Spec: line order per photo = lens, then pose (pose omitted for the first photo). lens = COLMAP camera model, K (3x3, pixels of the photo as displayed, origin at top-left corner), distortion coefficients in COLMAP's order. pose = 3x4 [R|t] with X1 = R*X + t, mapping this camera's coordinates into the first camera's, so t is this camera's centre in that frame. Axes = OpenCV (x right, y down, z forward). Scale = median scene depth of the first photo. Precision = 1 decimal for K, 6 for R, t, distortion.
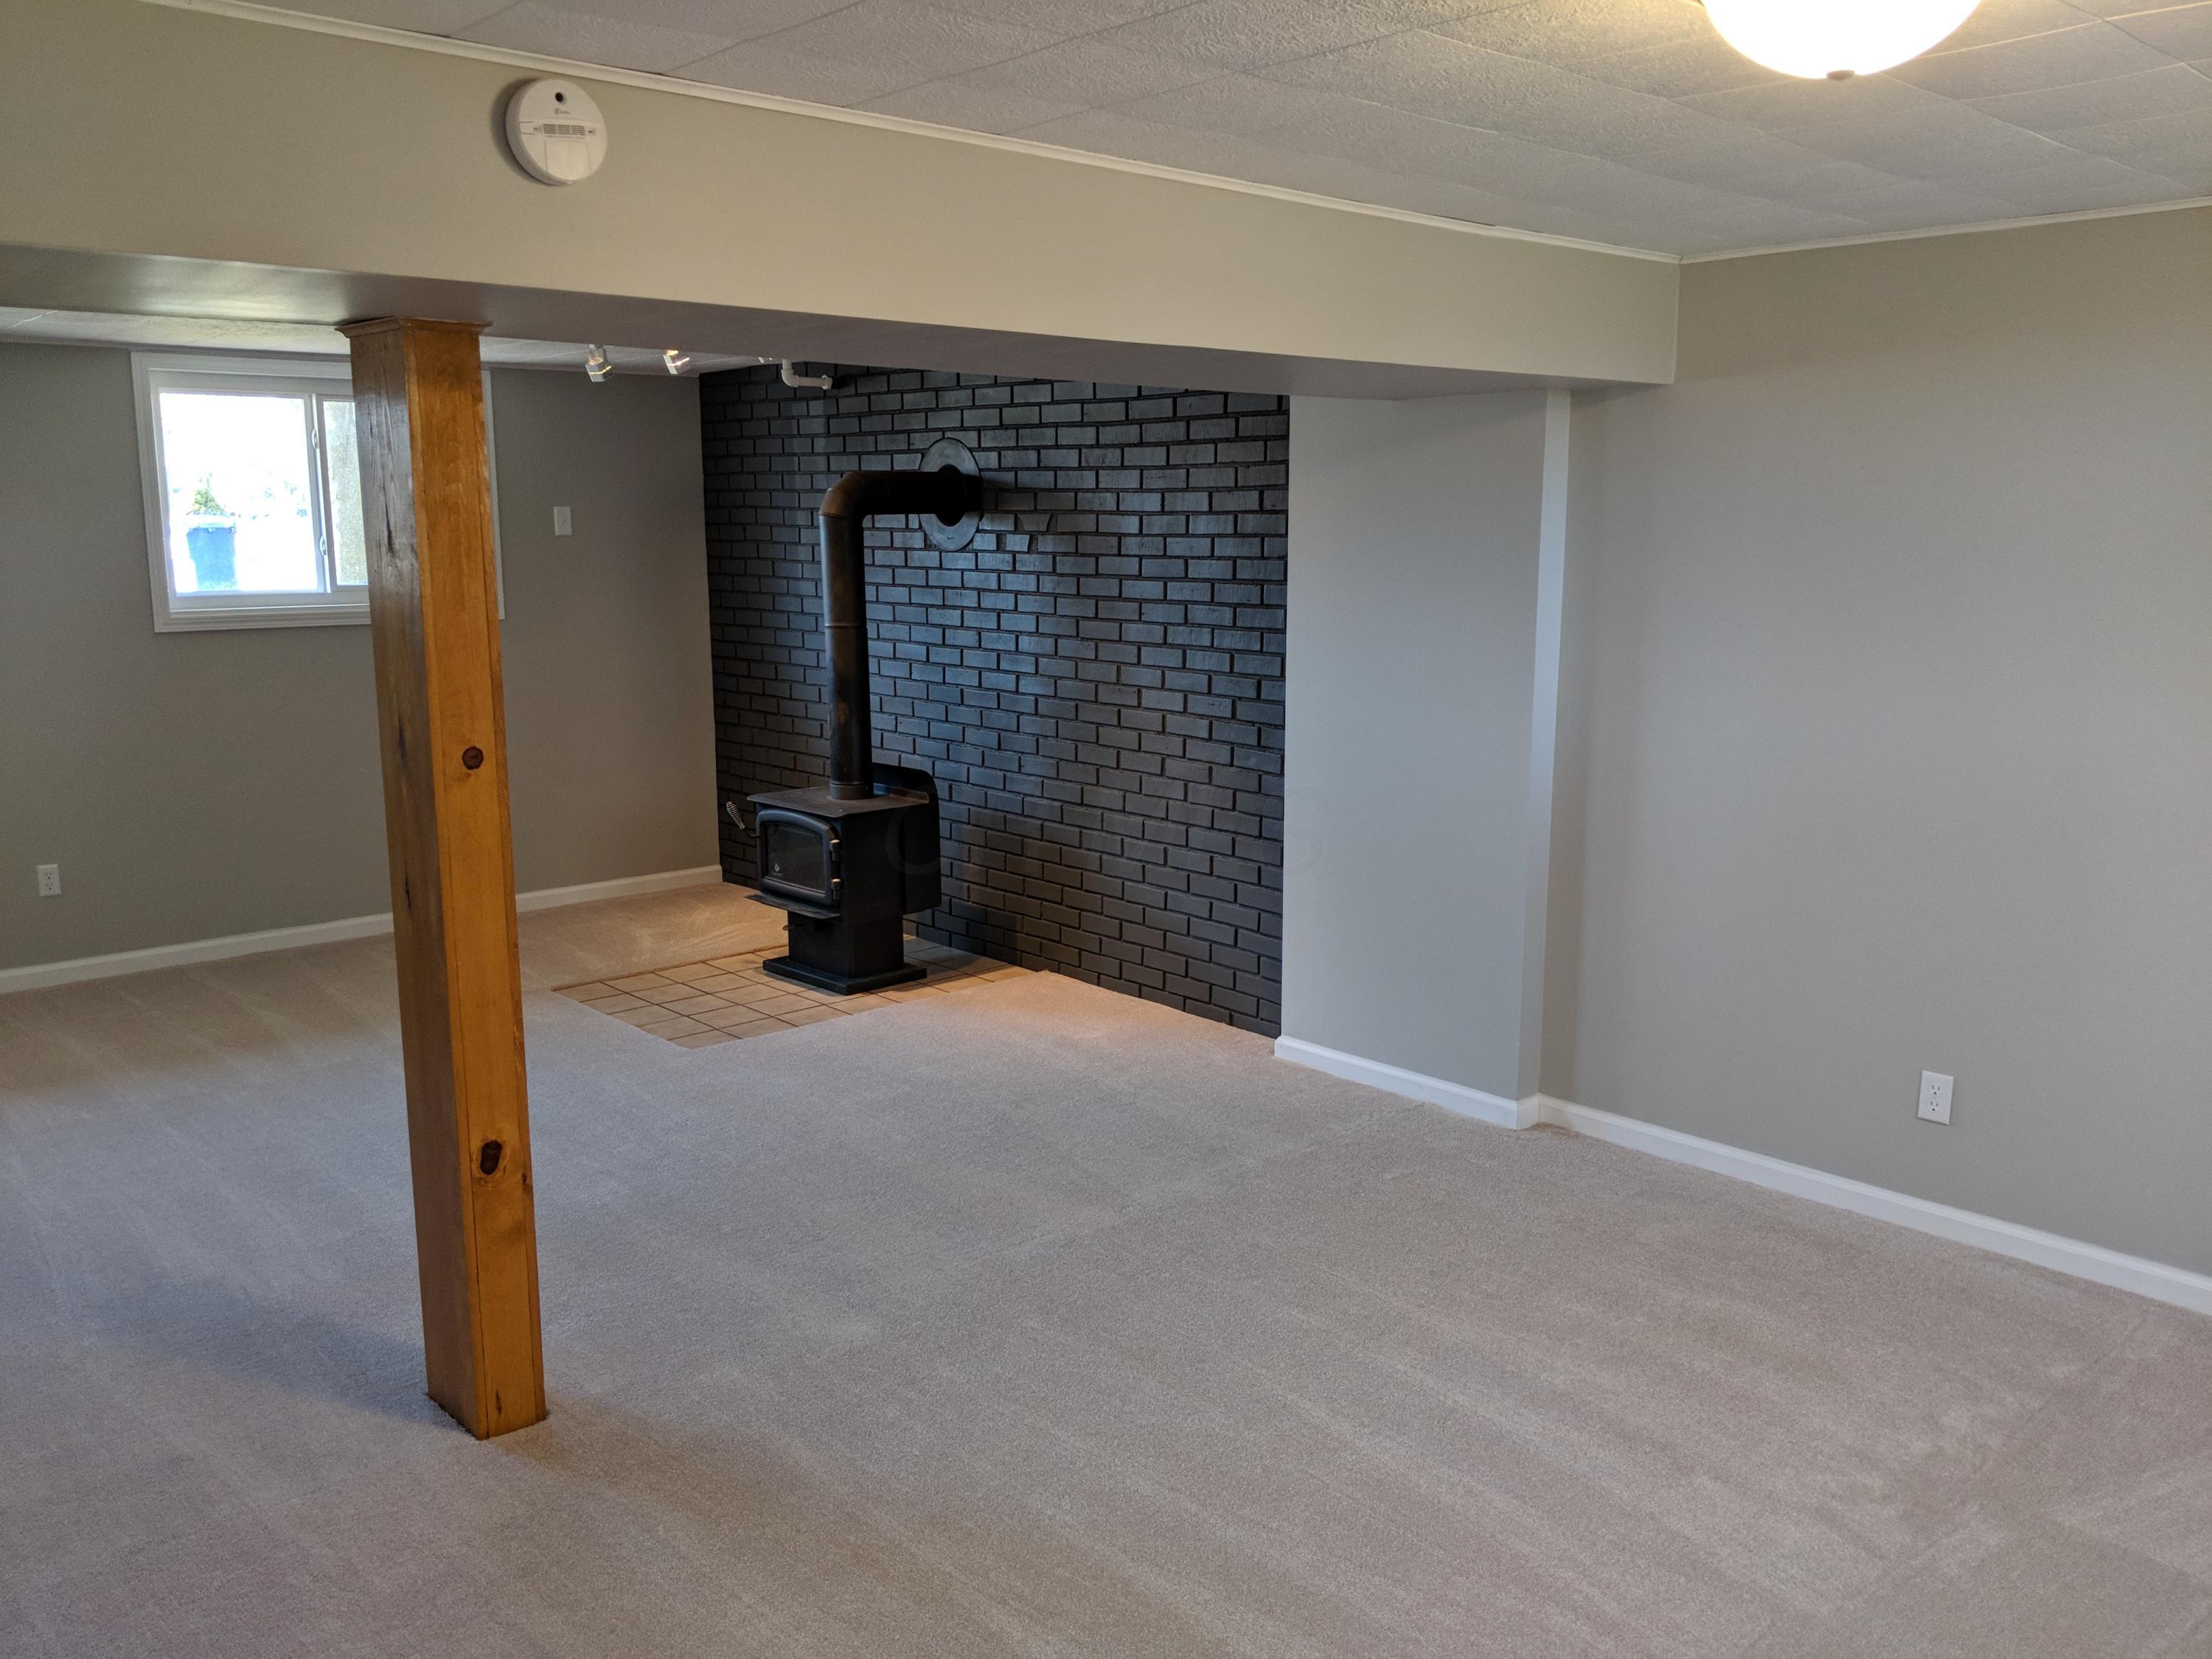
lens RADIAL K [[1753.5, 0, 1106.0], [0, 1753.5, 829.5], [0, 0, 1]] dist [0.090847, -0.160456]
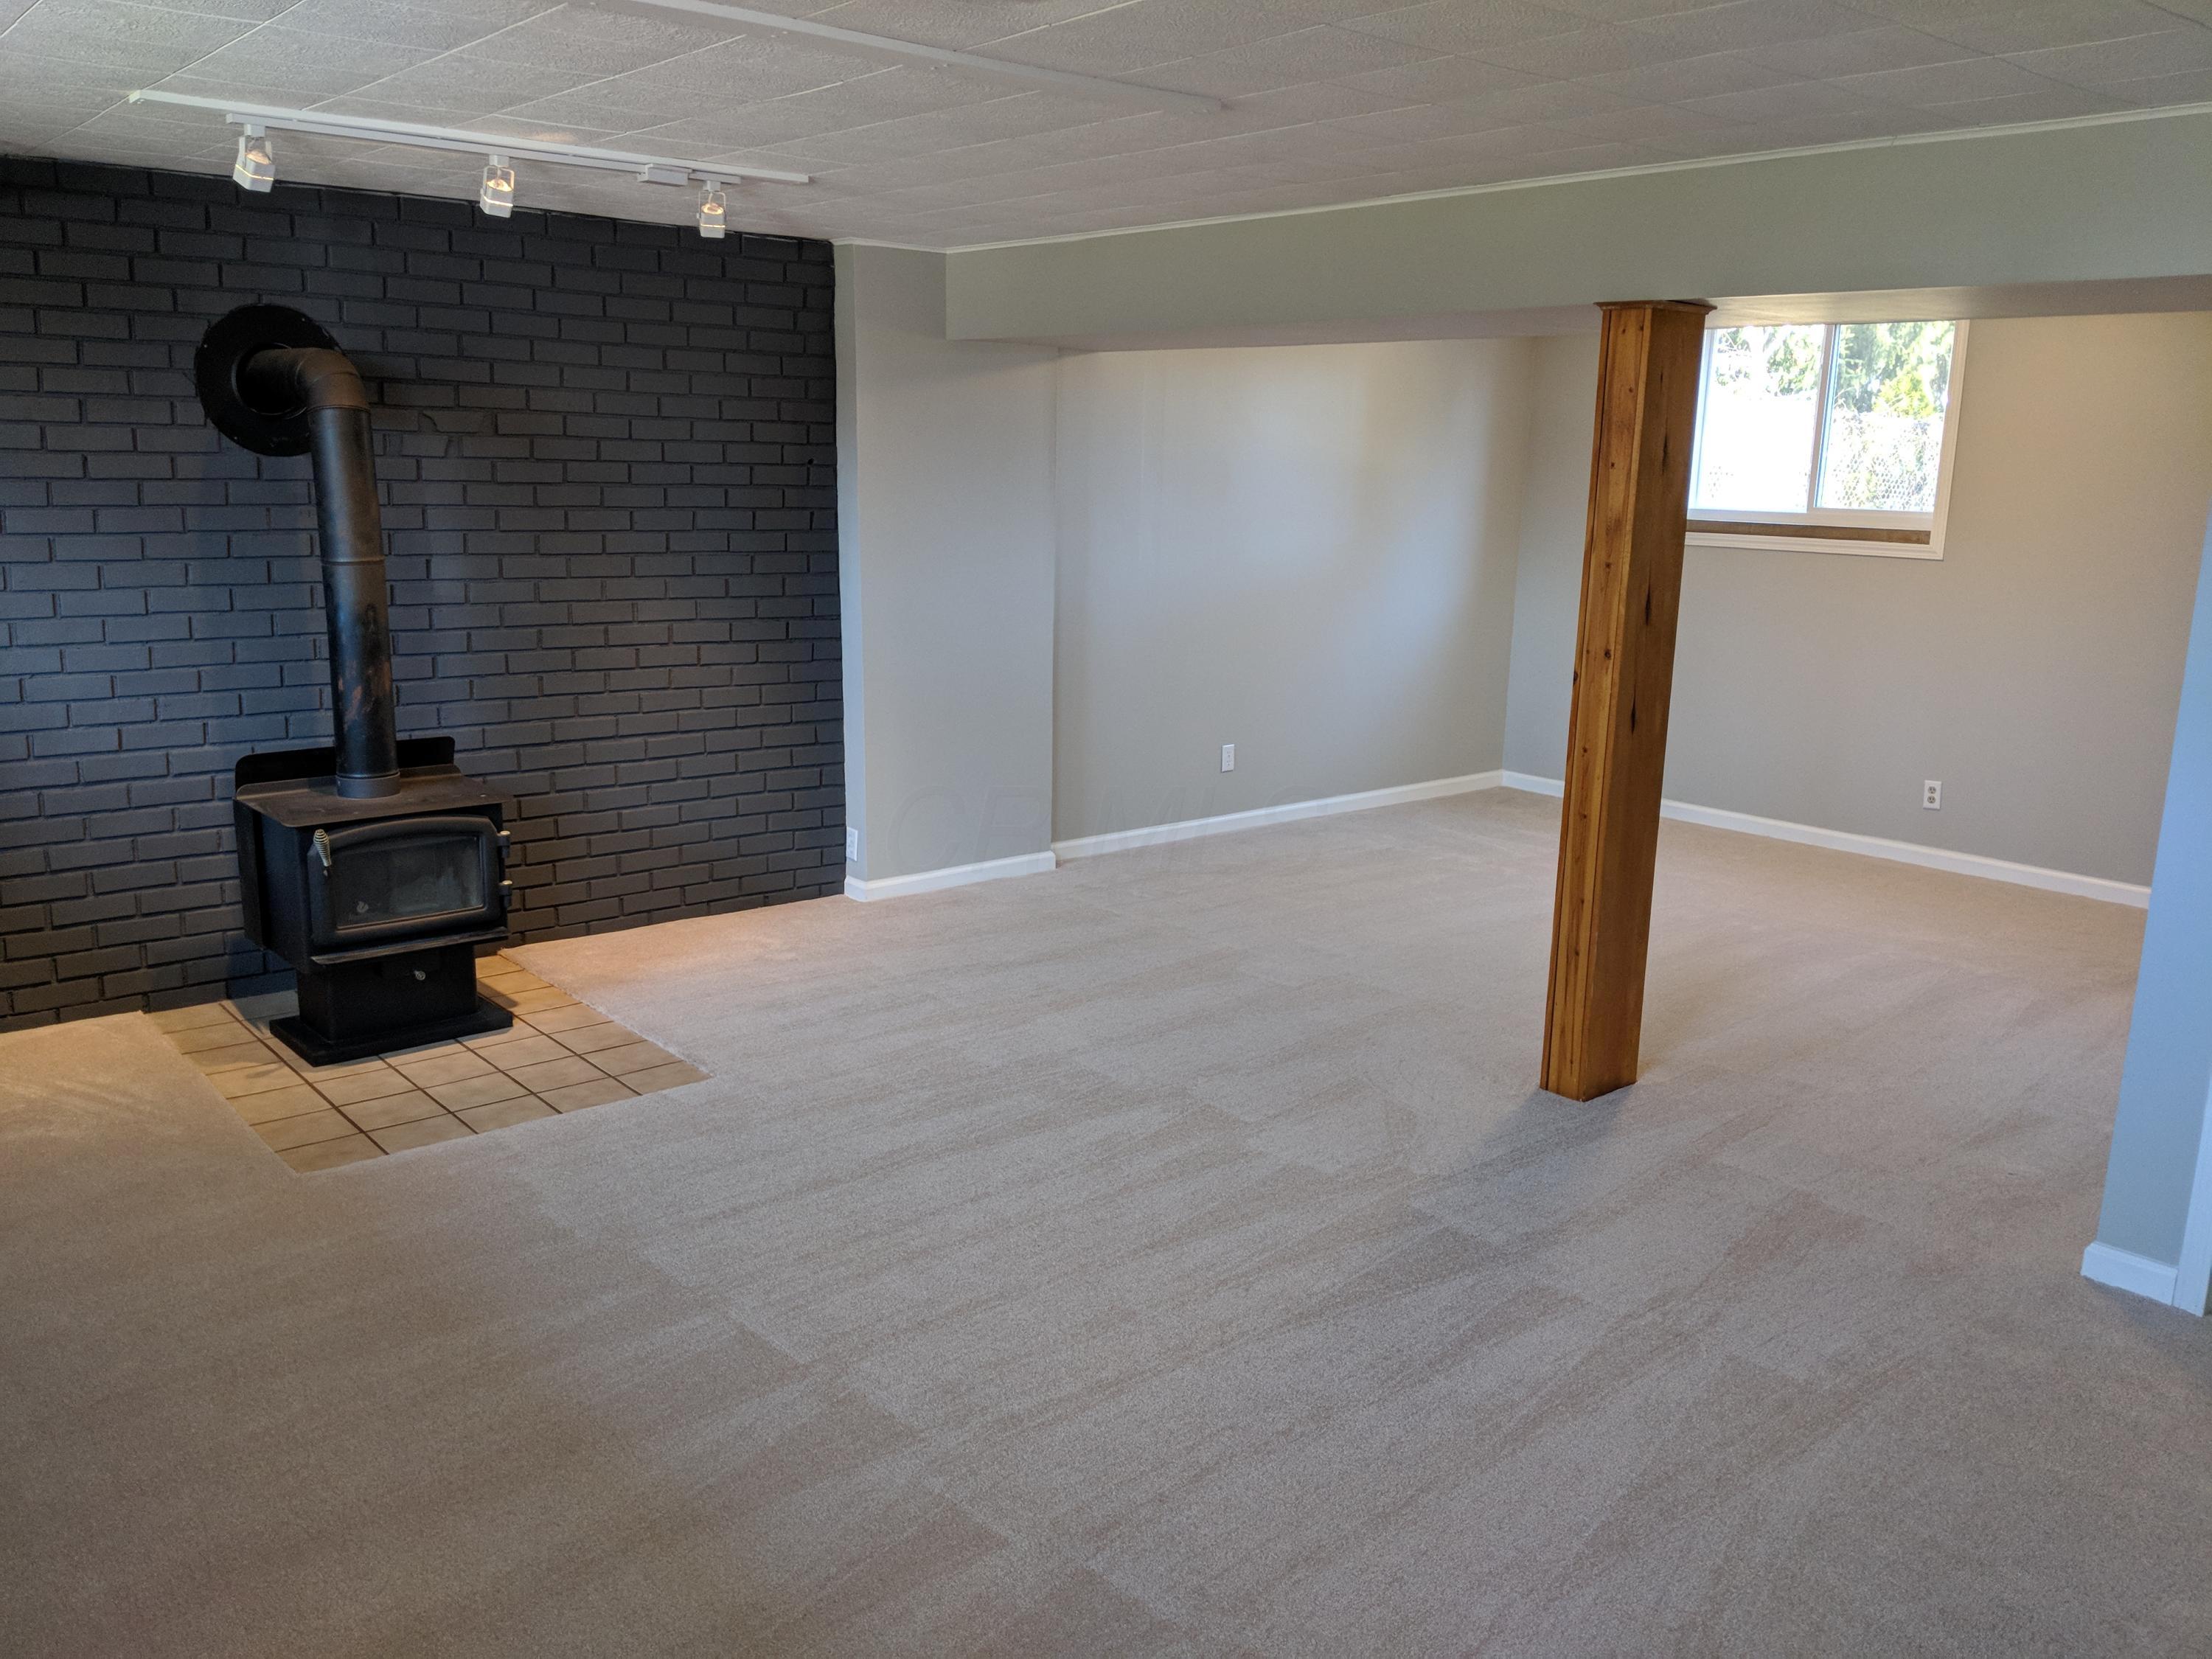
lens RADIAL K [[1783.9, 0, 1106.0], [0, 1783.9, 829.5], [0, 0, 1]] dist [0.001114, 0.003552]
pose [[0.030739, -0.207088, 0.977839, -0.916329], [0.152063, 0.967883, 0.200199, -0.112253], [-0.987893, 0.142539, 0.061242, 0.684373]]
